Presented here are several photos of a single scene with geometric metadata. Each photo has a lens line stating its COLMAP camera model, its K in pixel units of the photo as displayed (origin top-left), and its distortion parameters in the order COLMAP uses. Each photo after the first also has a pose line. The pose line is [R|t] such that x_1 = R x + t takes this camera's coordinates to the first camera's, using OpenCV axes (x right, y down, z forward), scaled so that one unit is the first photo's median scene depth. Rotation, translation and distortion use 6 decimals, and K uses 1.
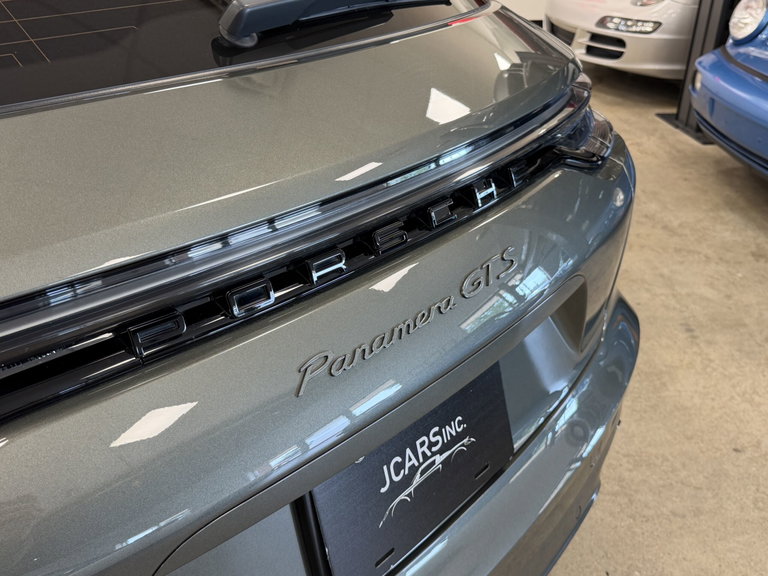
lens RADIAL K [[752.9, 0, 386.9], [0, 752.9, 300.0], [0, 0, 1]] dist [0.156989, -0.315430]
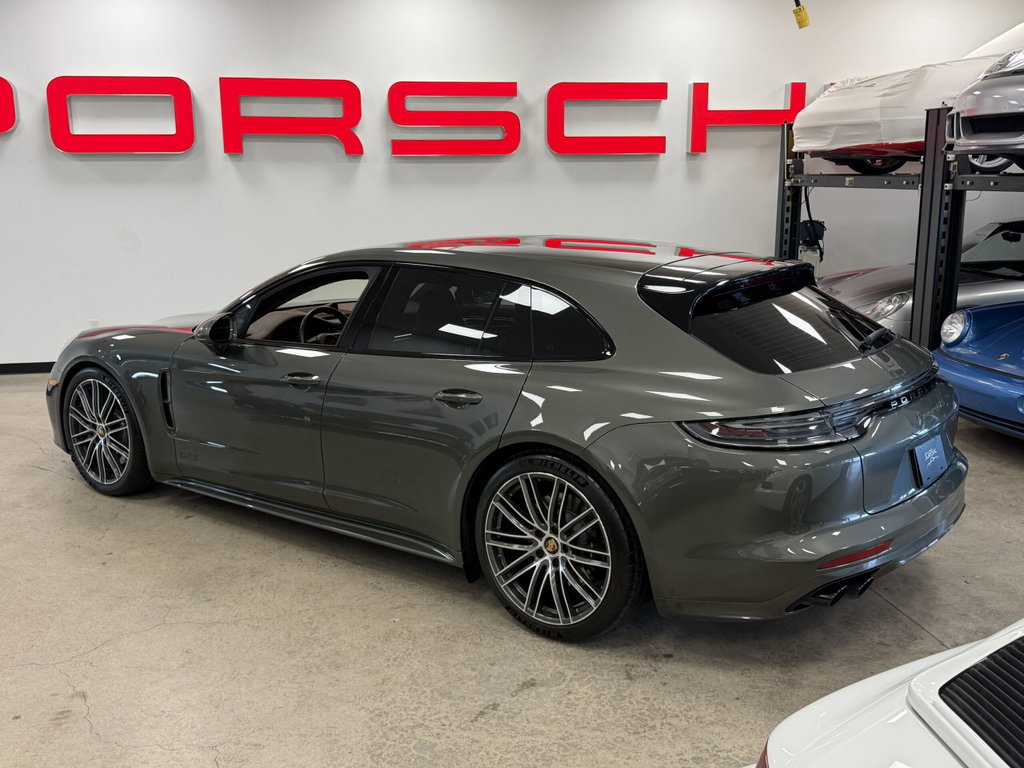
lens RADIAL K [[1003.8, 0, 515.9], [0, 1003.8, 400.0], [0, 0, 1]] dist [0.156989, -0.315430]
pose [[0.997022, -0.047354, 0.060862, -0.696504], [0.062864, 0.956214, -0.285838, 0.386806], [-0.044661, 0.288813, 0.956343, -1.145554]]
